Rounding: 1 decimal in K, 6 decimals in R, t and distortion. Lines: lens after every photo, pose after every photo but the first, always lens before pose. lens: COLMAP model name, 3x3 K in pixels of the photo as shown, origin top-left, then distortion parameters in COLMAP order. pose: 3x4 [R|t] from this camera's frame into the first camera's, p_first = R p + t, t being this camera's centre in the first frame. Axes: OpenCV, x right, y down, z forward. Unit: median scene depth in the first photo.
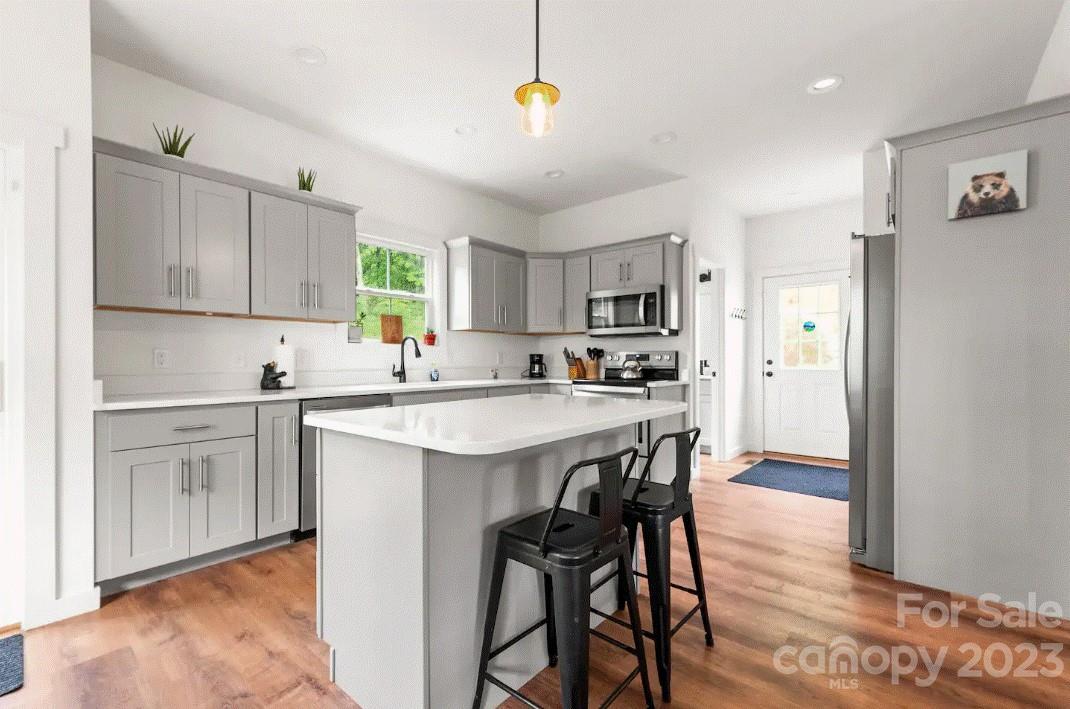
lens RADIAL K [[462.7, 0, 527.9], [0, 462.7, 359.2], [0, 0, 1]] dist [-0.000675, 0.000016]
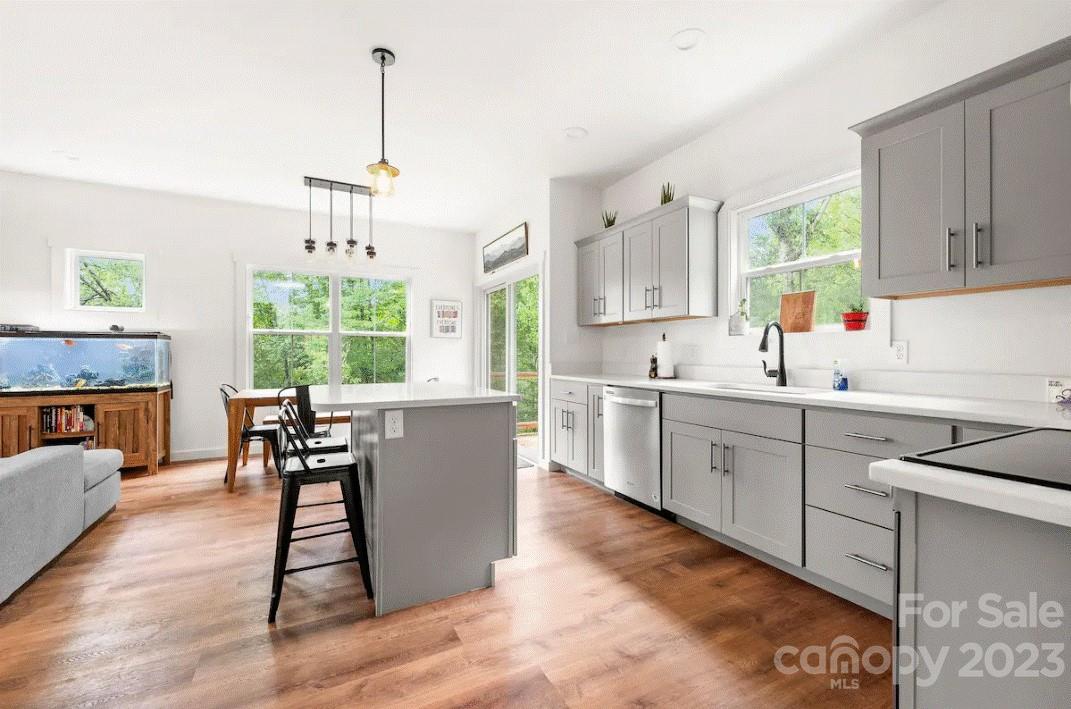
lens RADIAL K [[443.0, 0, 535.5], [0, 443.0, 354.5], [0, 0, 1]] dist [0.000492, 0.000066]
pose [[-0.363835, 0.004076, -0.931455, 0.475178], [0.001005, 0.999992, 0.003984, -0.001855], [0.931463, 0.000513, -0.363836, 0.816005]]
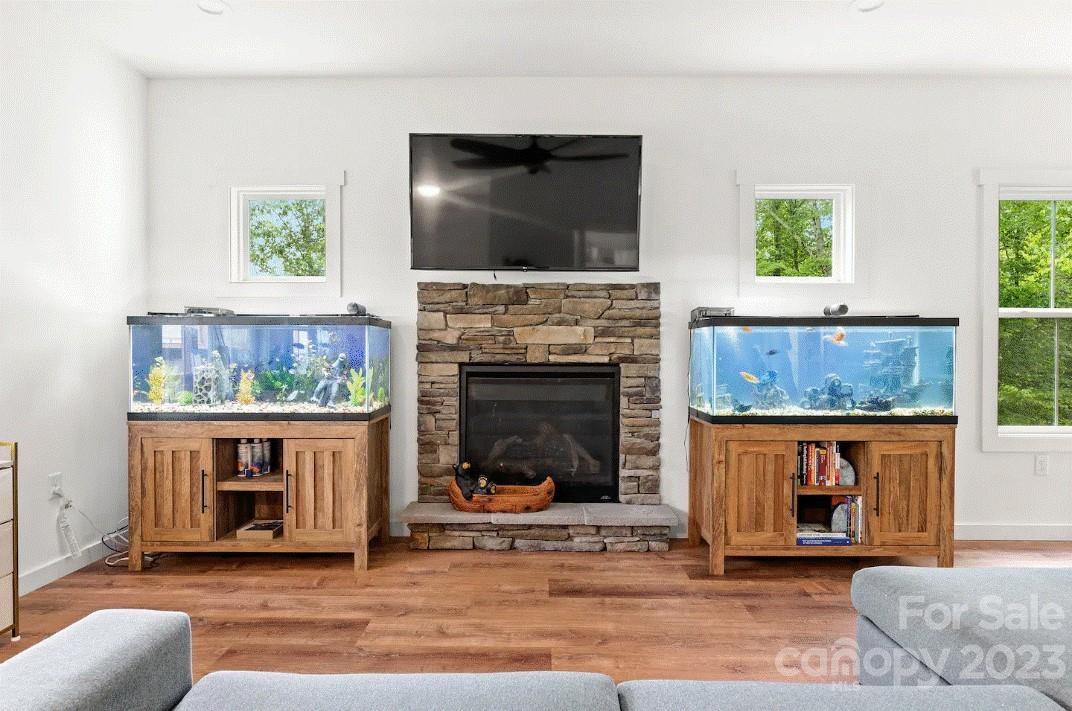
lens RADIAL K [[596.8, 0, 534.0], [0, 596.8, 358.7], [0, 0, 1]] dist [0.002243, -0.000272]
pose [[-0.763853, 0.008791, -0.645330, 0.712450], [-0.000151, 0.999905, 0.013801, -0.004713], [0.645390, 0.010639, -0.763779, -0.081828]]
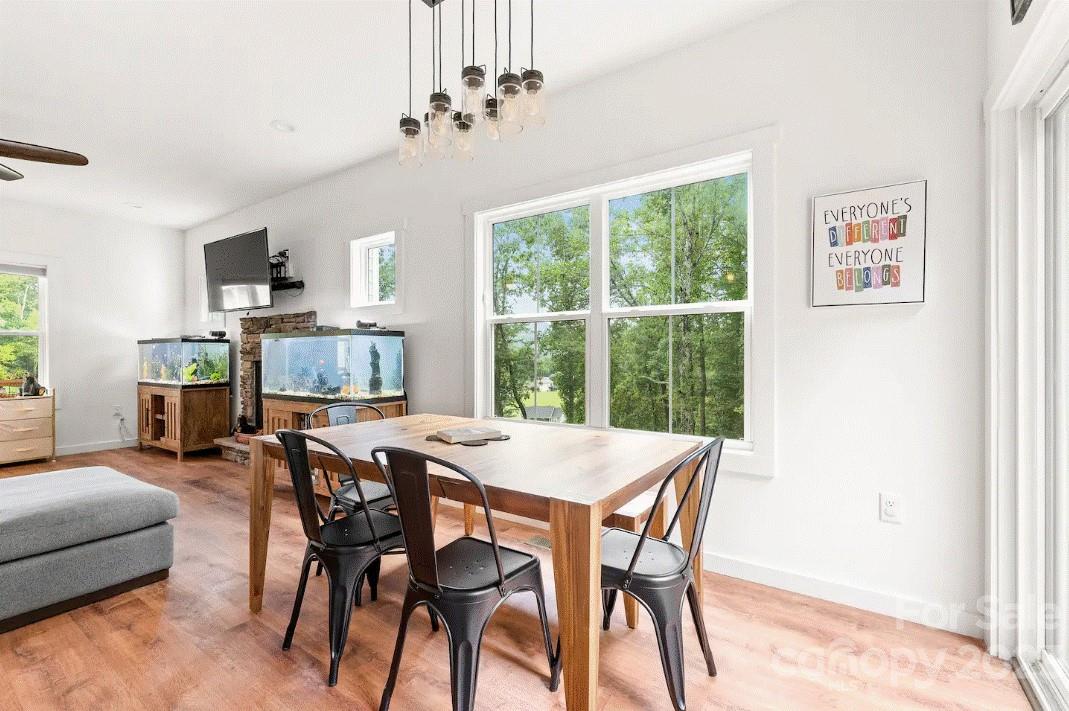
lens RADIAL K [[468.1, 0, 534.5], [0, 468.1, 355.5], [0, 0, 1]] dist [-0.000354, -0.000226]
pose [[-0.992956, 0.005315, -0.118368, -0.323615], [0.005164, 0.999985, 0.001581, 0.000624], [0.118374, 0.000959, -0.992969, 0.487064]]
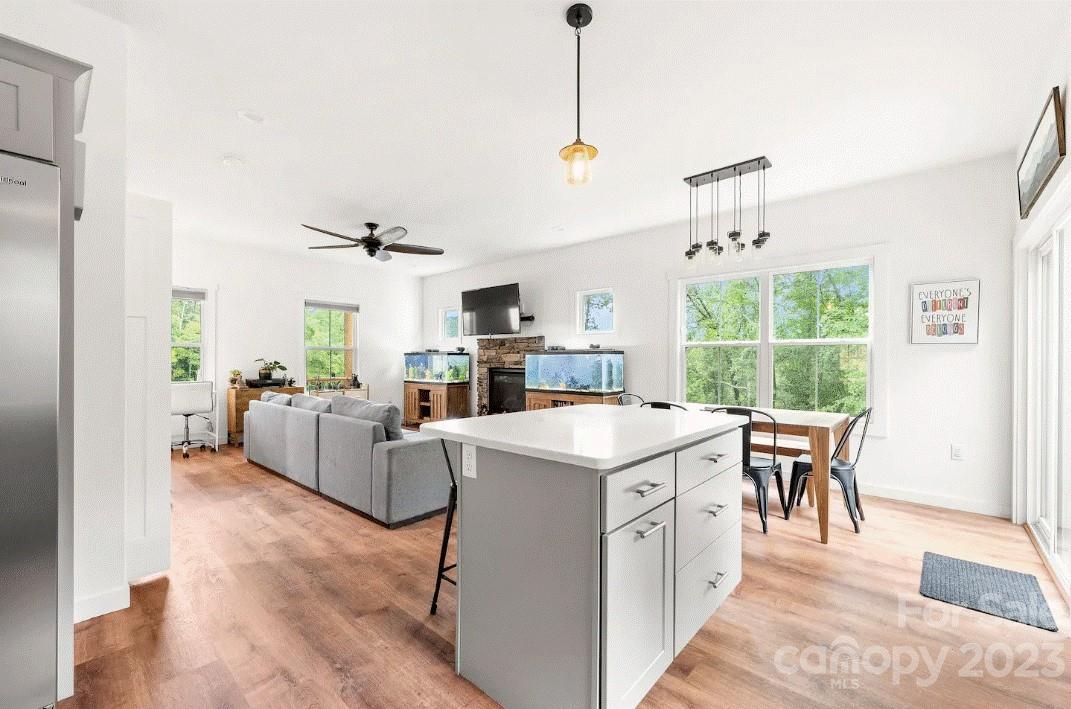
lens RADIAL K [[439.0, 0, 535.1], [0, 439.0, 361.0], [0, 0, 1]] dist [-0.000571, 0.000134]
pose [[-0.999915, -0.001336, 0.012990, 0.048789], [-0.001311, 0.999997, 0.001870, -0.016224], [-0.012993, 0.001853, -0.999914, 0.896052]]
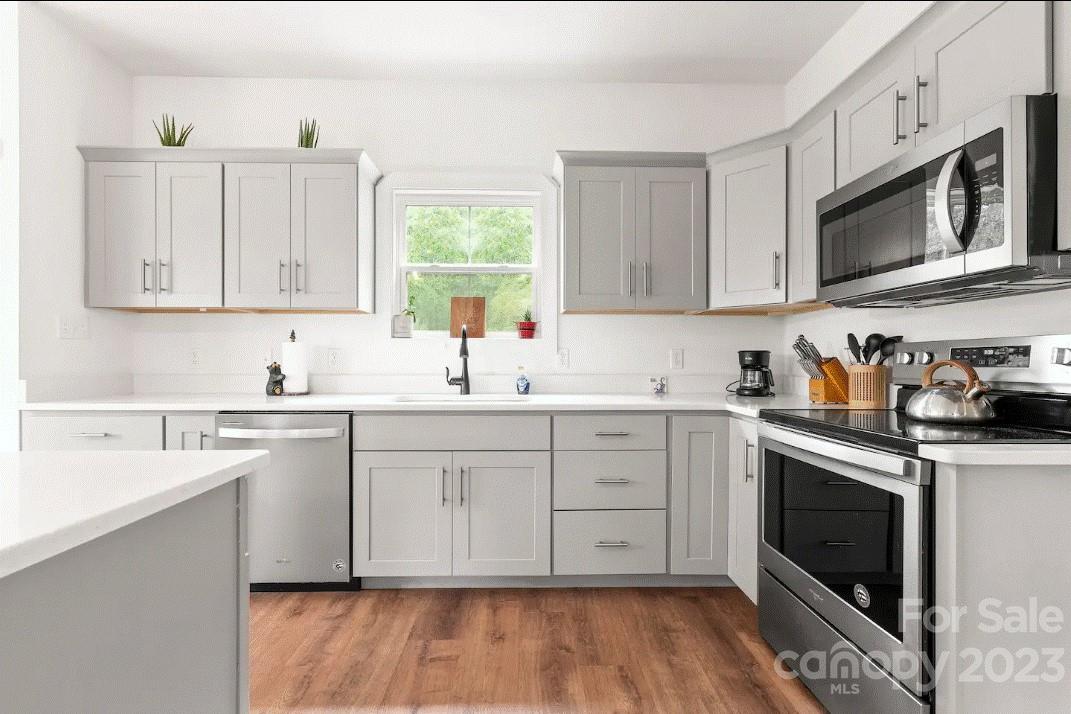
lens RADIAL K [[463.2, 0, 528.4], [0, 463.2, 361.7], [0, 0, 1]] dist [-0.000675, 0.000016]
pose [[0.673238, 0.005320, -0.739407, 0.273663], [-0.002325, 0.999984, 0.005078, -0.000997], [0.739422, -0.001700, 0.673240, 0.554857]]
